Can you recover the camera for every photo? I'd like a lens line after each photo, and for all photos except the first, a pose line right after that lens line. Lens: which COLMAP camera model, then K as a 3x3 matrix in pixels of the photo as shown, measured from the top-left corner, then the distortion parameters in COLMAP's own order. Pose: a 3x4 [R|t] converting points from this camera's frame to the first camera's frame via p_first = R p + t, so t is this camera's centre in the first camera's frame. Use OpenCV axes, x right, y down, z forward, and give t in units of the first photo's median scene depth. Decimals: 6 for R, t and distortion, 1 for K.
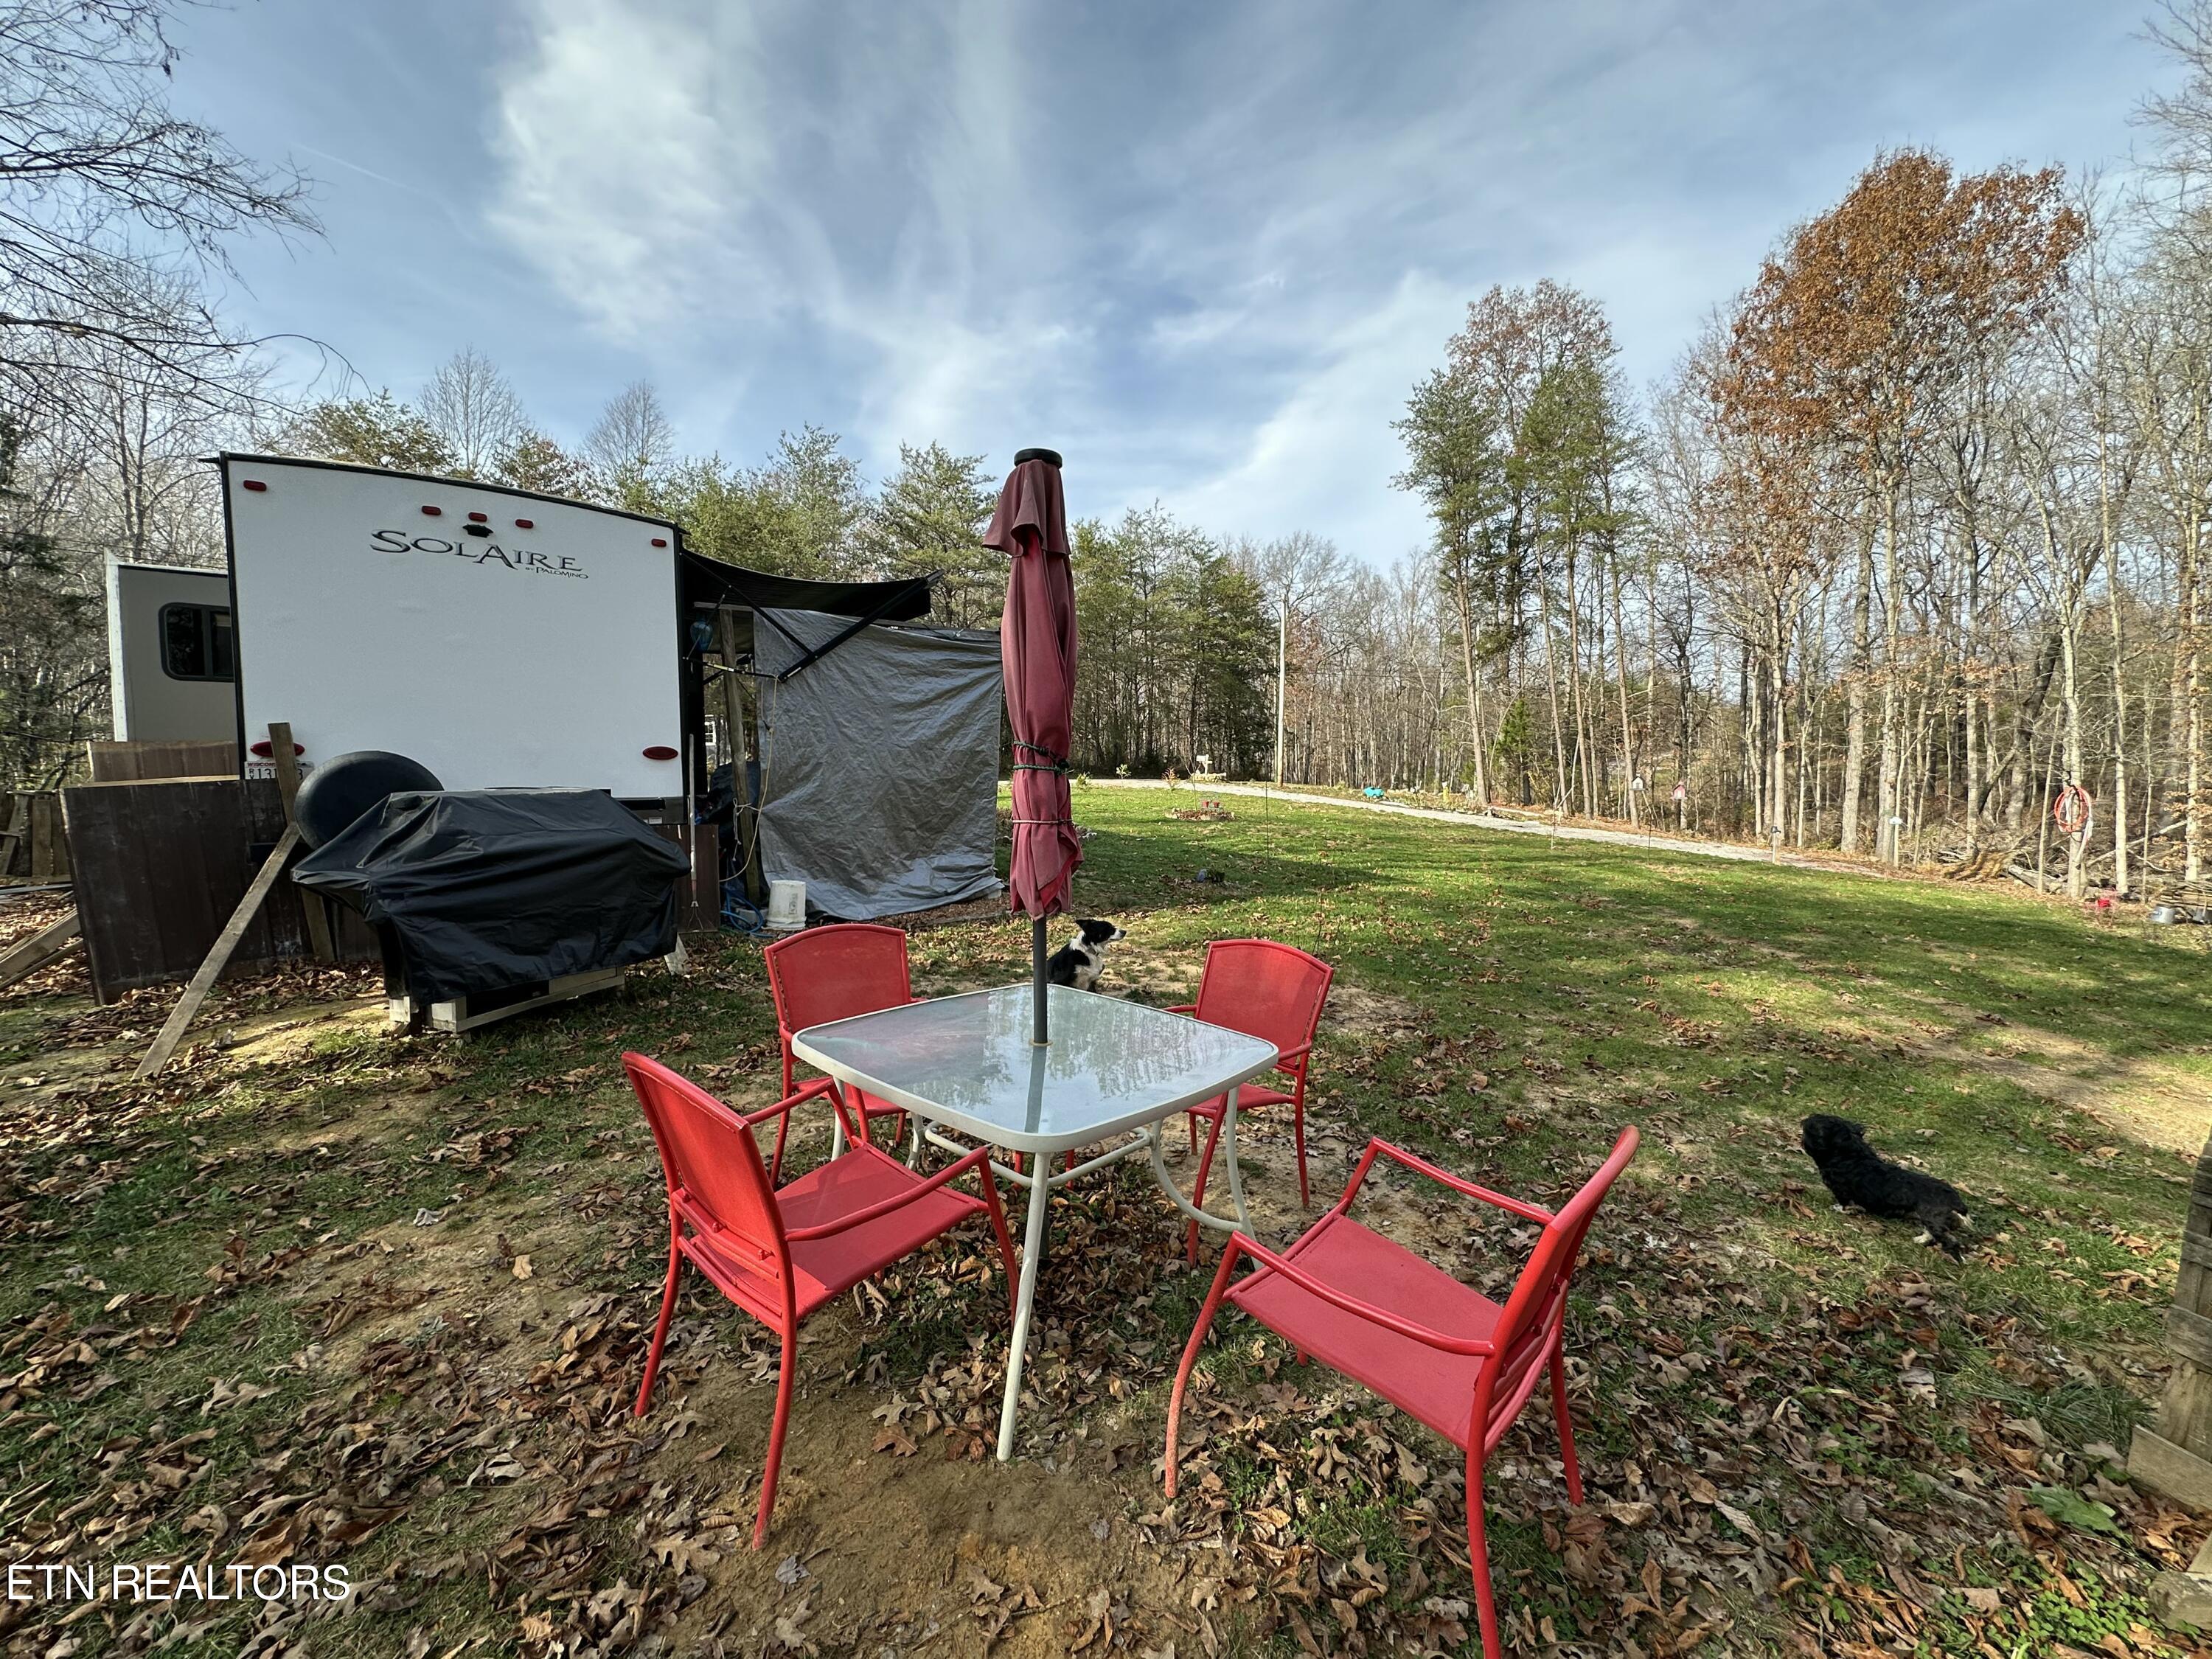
lens RADIAL K [[878.7, 0, 1106.0], [0, 878.7, 829.5], [0, 0, 1]] dist [-0.004301, -0.000126]
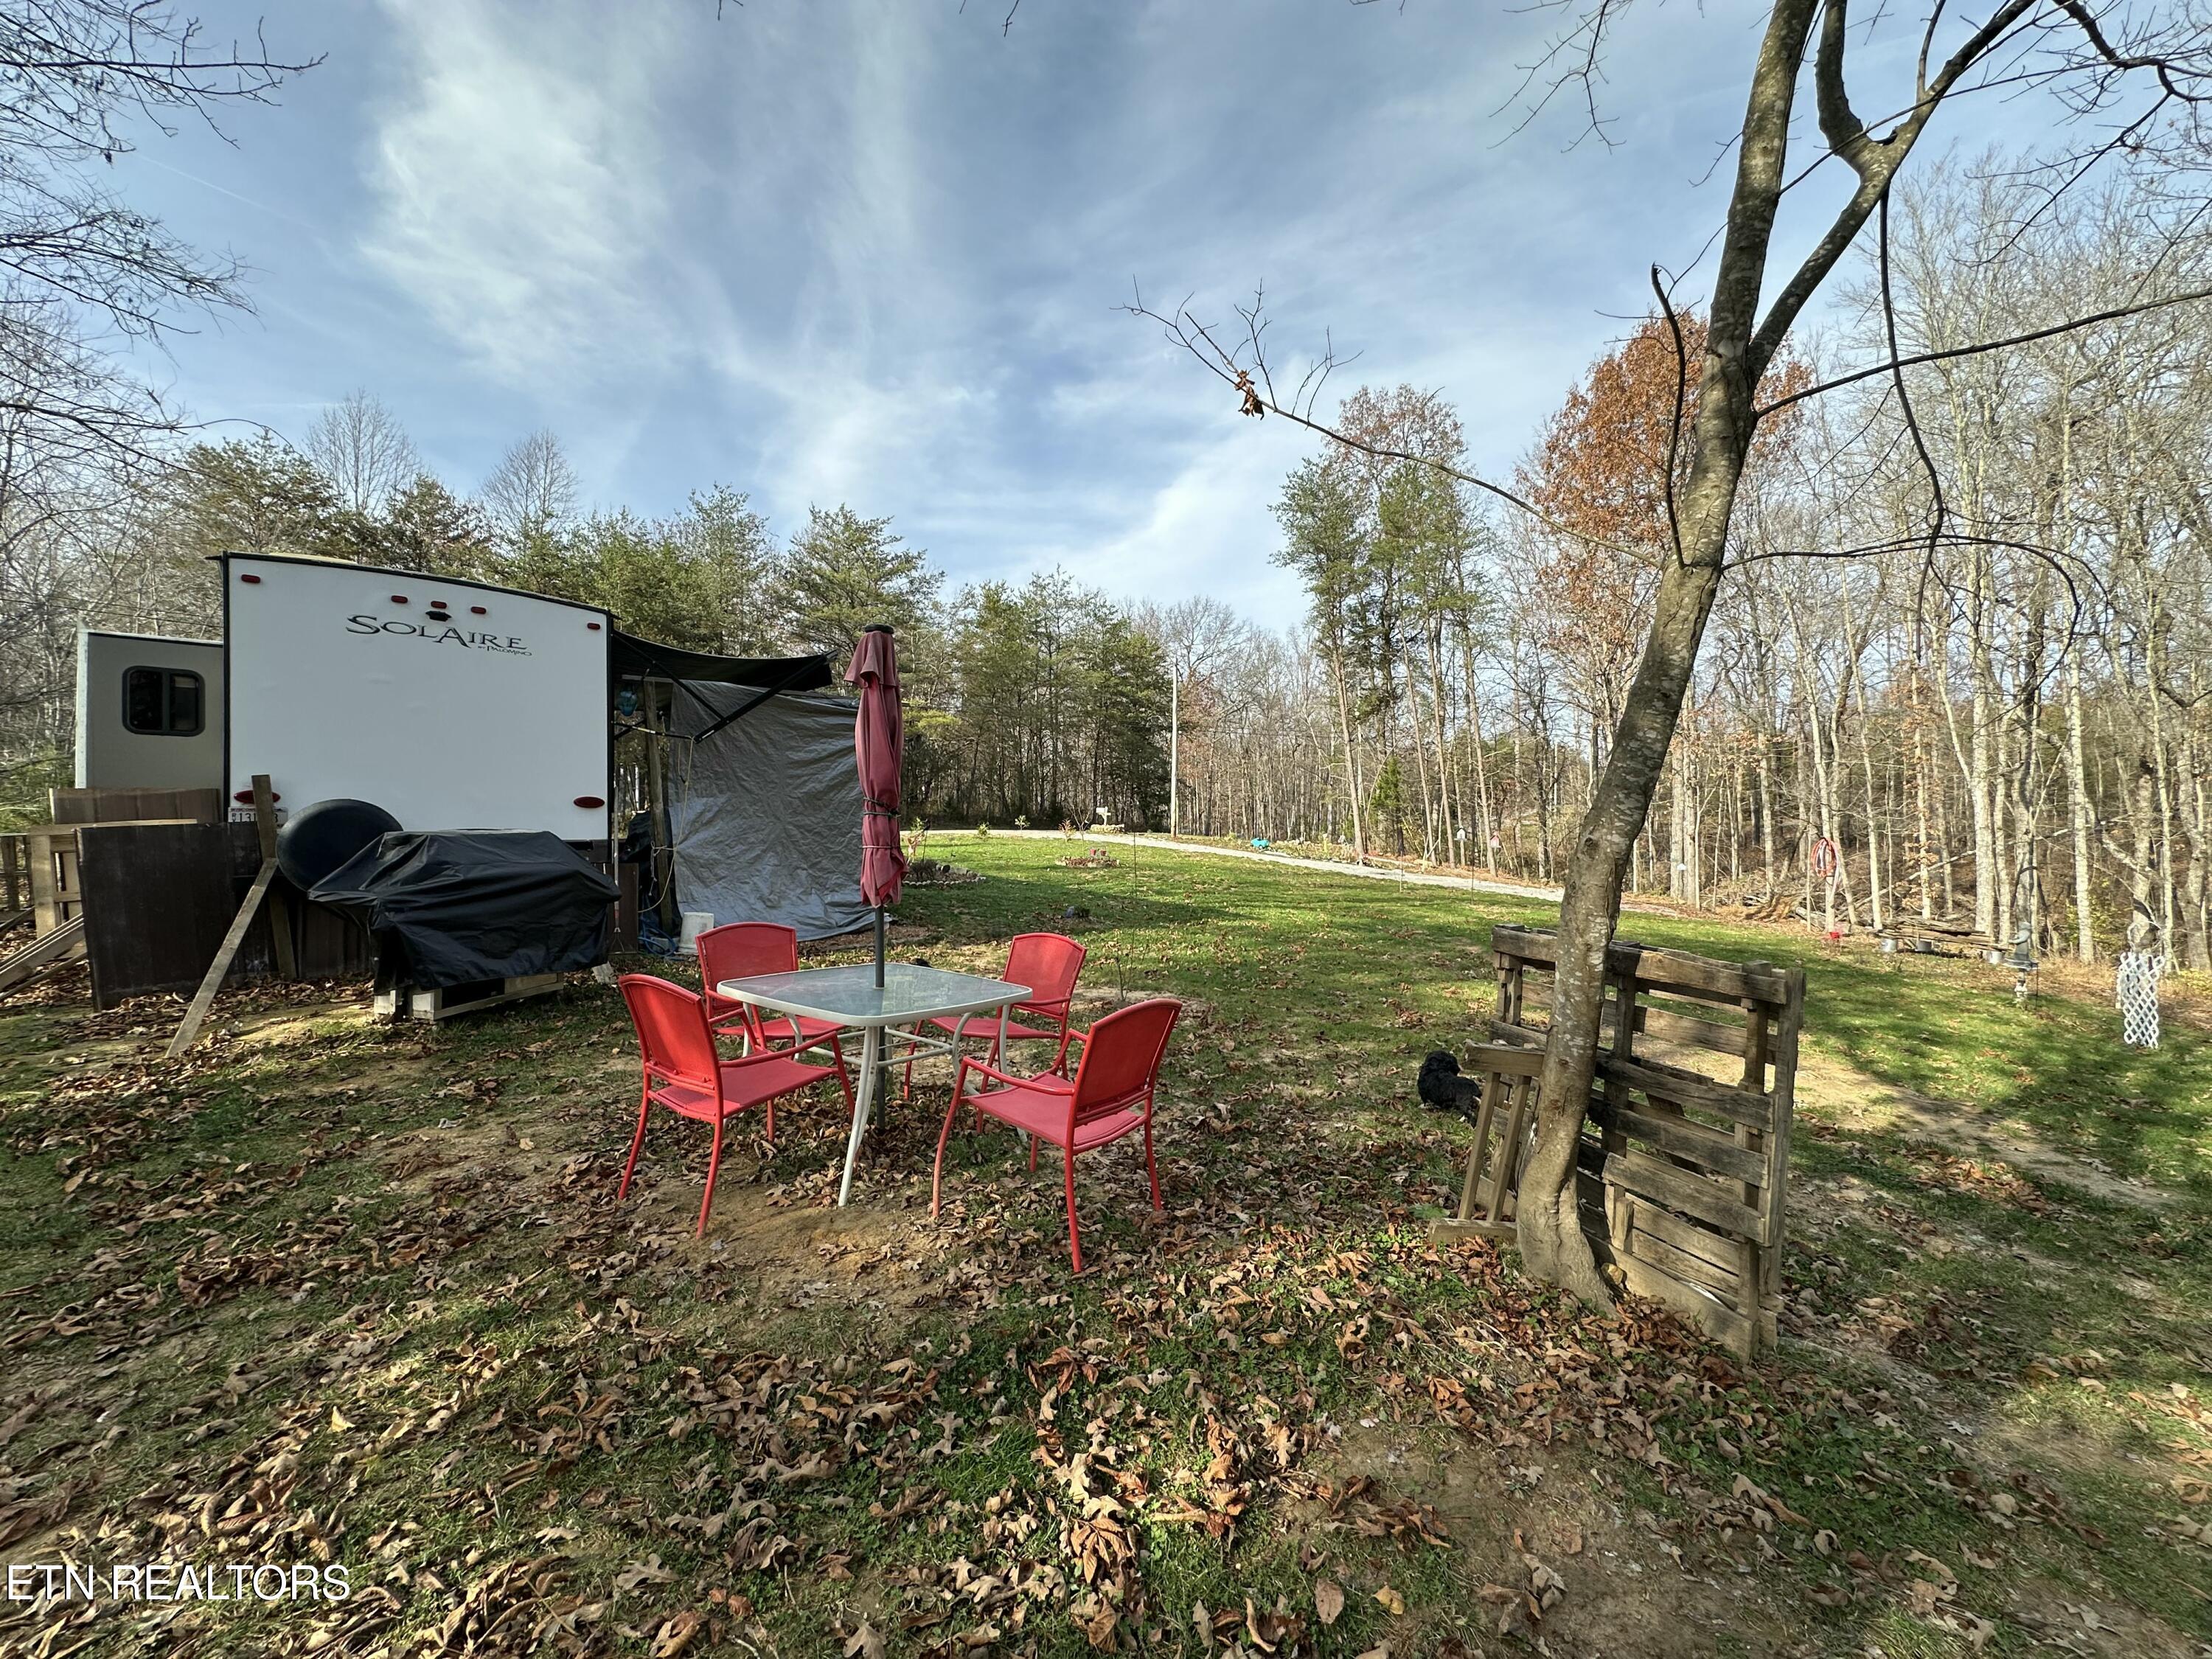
lens RADIAL K [[889.0, 0, 1106.0], [0, 889.0, 829.5], [0, 0, 1]] dist [-0.002854, -0.000716]
pose [[0.995349, 0.003976, 0.096257, 0.036169], [0.001736, 0.998246, -0.059183, 0.011270], [-0.096324, 0.059075, 0.993595, -0.132788]]
